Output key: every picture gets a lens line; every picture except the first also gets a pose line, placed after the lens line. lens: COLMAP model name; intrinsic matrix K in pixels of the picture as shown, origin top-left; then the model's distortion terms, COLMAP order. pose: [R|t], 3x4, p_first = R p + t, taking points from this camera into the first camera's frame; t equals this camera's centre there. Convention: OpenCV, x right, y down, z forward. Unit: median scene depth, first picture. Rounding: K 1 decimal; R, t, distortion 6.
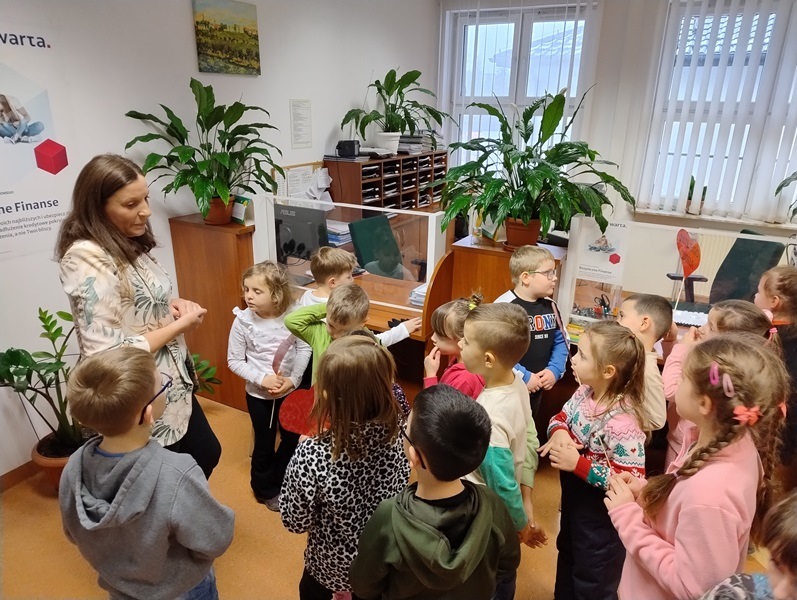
lens RADIAL K [[542.7, 0, 396.2], [0, 542.7, 306.0], [0, 0, 1]] dist [0.027180, -0.022114]
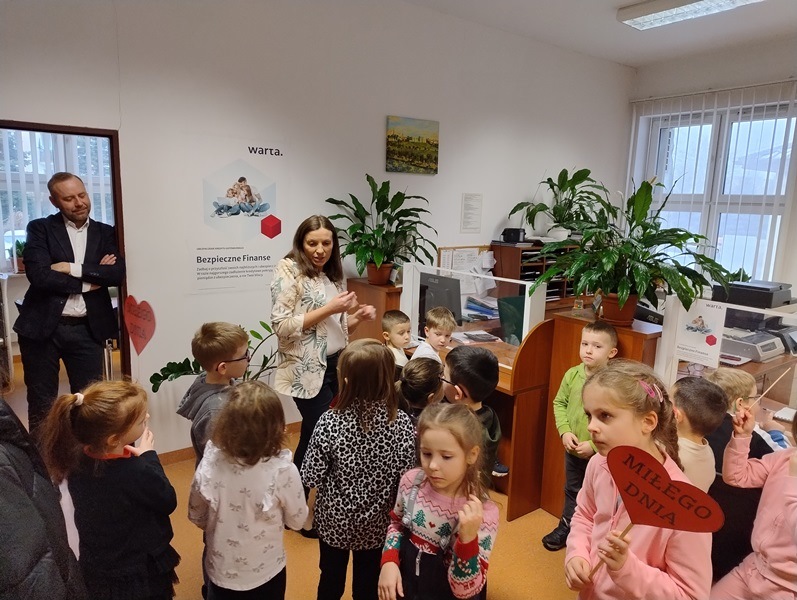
lens RADIAL K [[542.7, 0, 396.2], [0, 542.7, 306.0], [0, 0, 1]] dist [0.027180, -0.022114]
pose [[0.905794, 0.088634, -0.414344, 0.238558], [-0.159928, 0.977063, -0.140611, 0.068947], [0.392377, 0.193630, 0.899193, -0.105178]]
